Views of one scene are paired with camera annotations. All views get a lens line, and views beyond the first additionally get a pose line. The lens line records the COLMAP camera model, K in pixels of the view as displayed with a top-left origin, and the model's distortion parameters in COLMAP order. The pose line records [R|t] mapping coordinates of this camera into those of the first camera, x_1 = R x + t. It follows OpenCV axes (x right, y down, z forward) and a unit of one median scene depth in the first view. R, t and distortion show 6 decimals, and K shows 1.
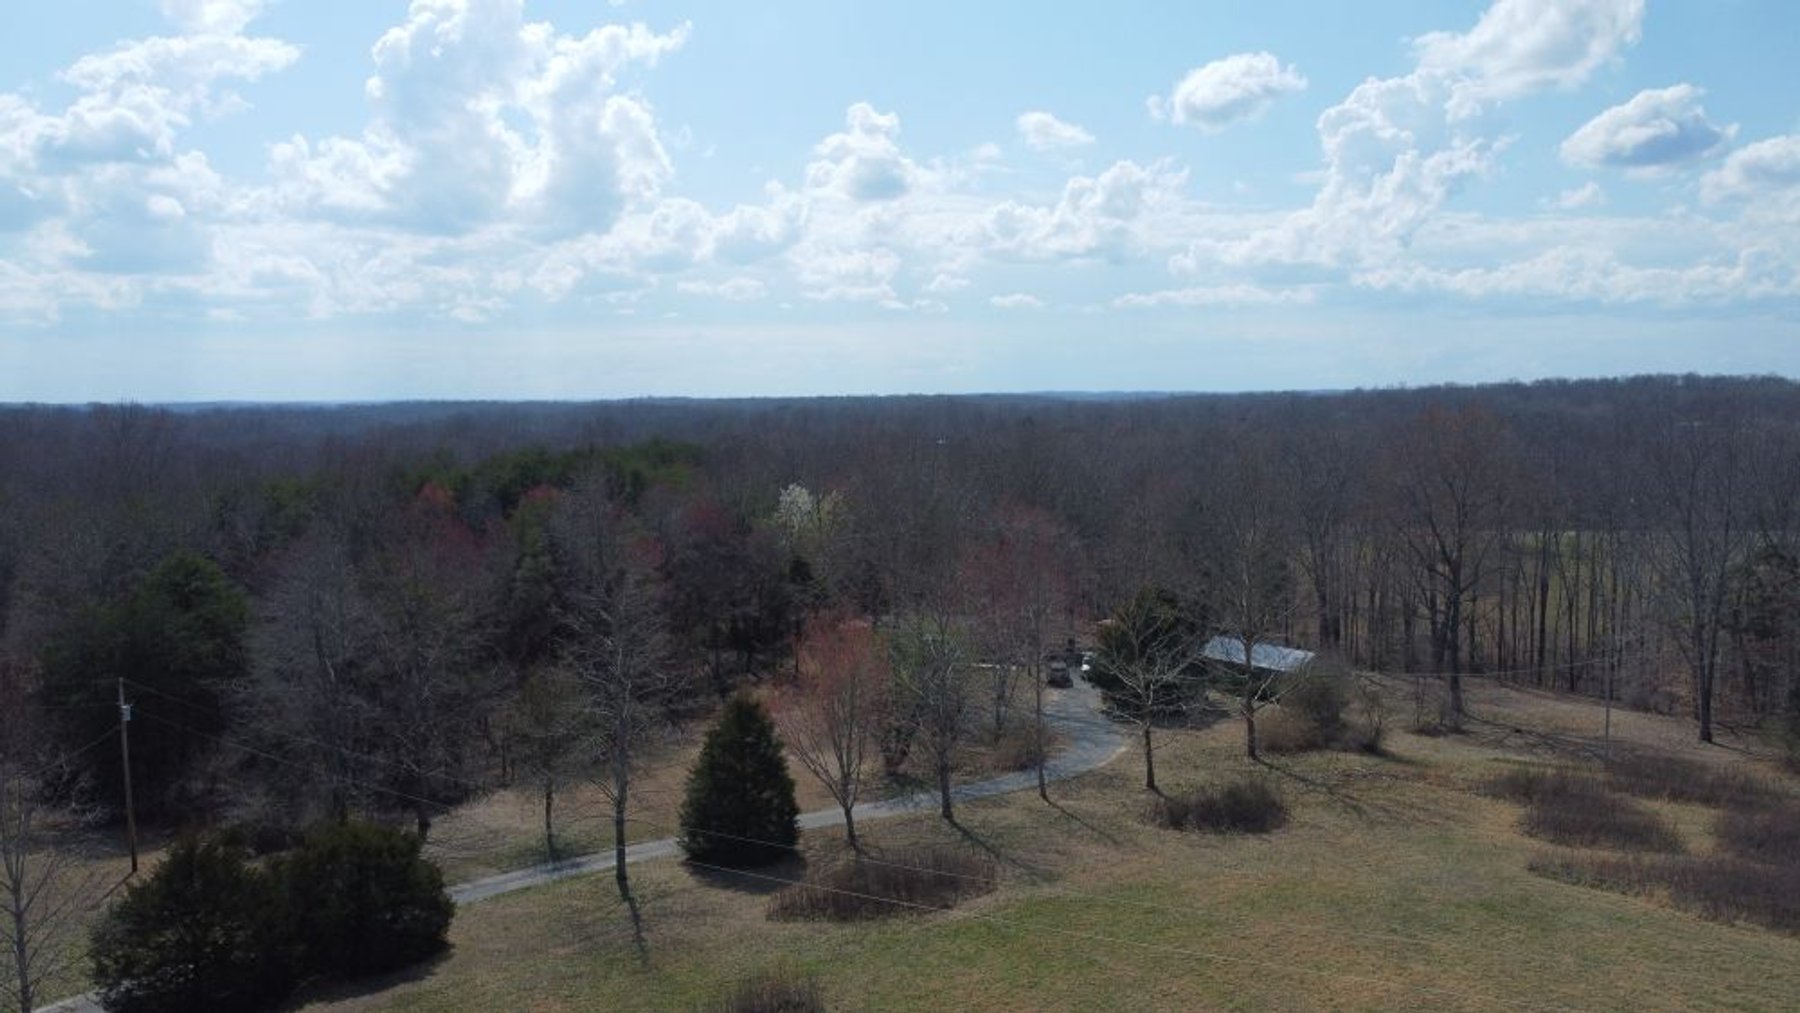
lens RADIAL K [[1351.7, 0, 899.0], [0, 1351.7, 518.7], [0, 0, 1]] dist [0.005570, -0.013959]
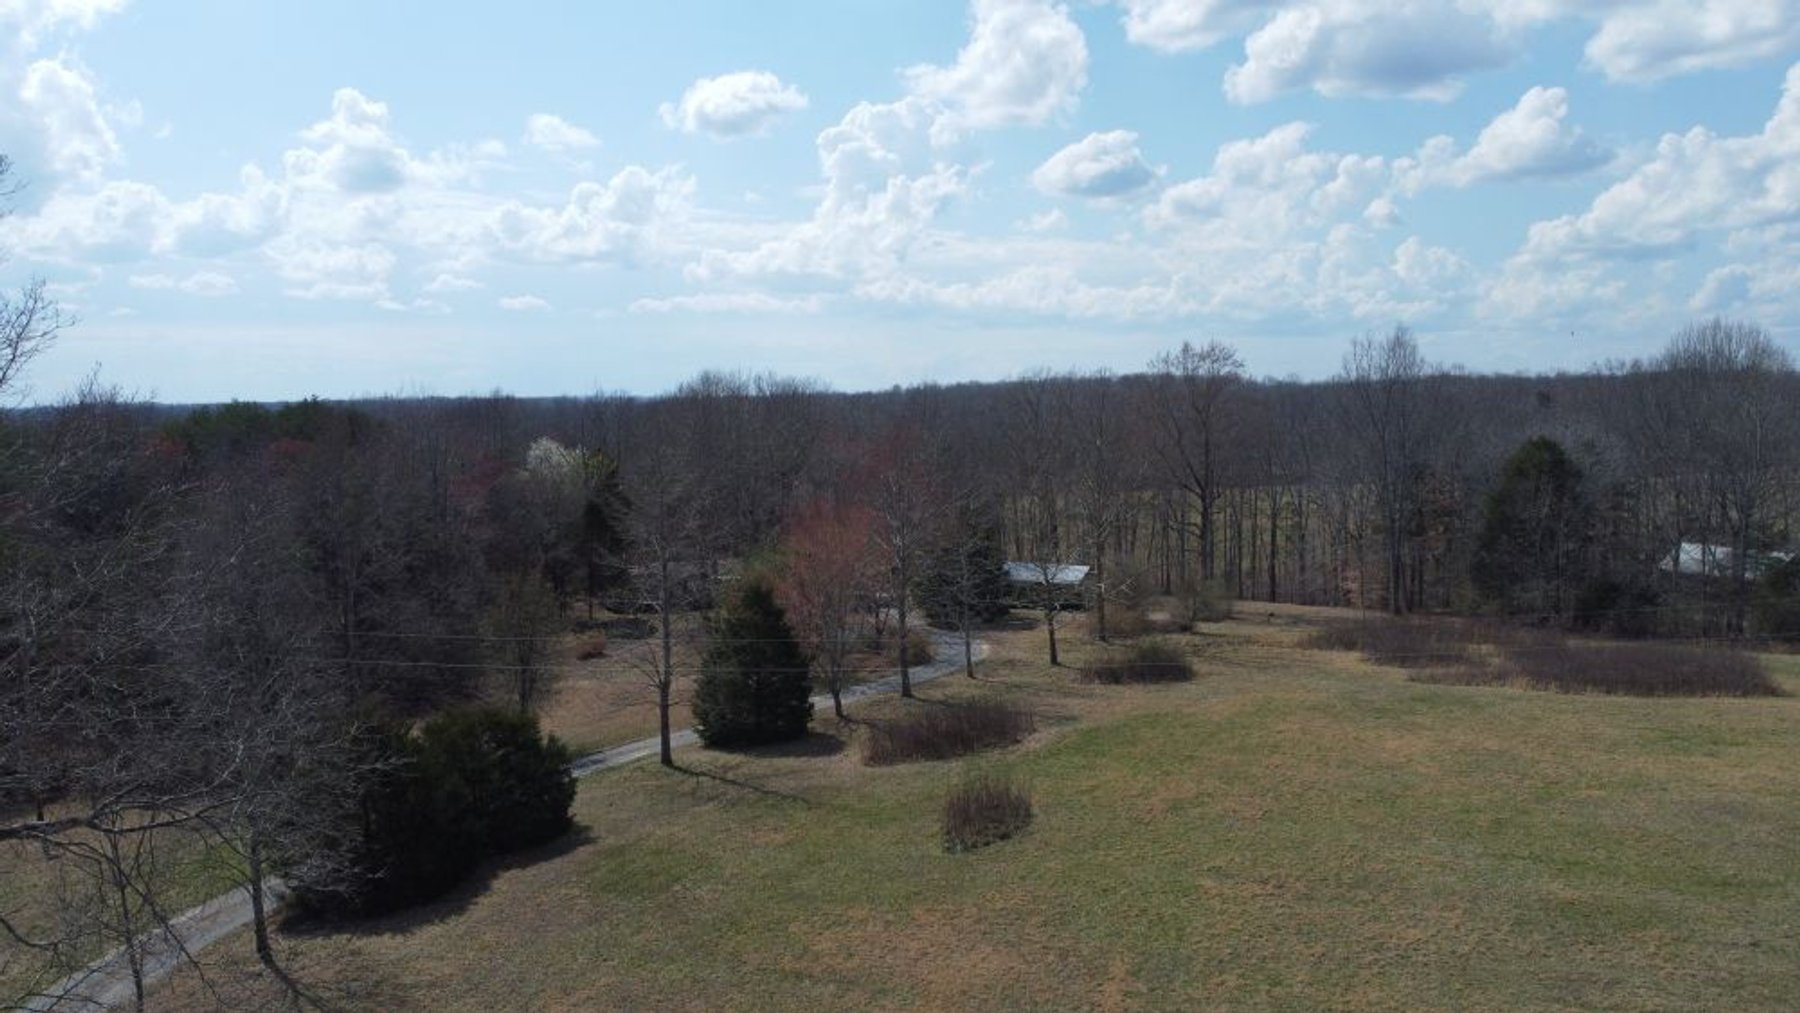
lens RADIAL K [[1351.7, 0, 895.3], [0, 1351.7, 493.6], [0, 0, 1]] dist [0.005570, -0.013959]
pose [[0.939560, -0.025334, 0.341445, -0.354260], [0.032827, 0.999330, -0.016184, 0.080177], [-0.340806, 0.026415, 0.939762, -0.013169]]
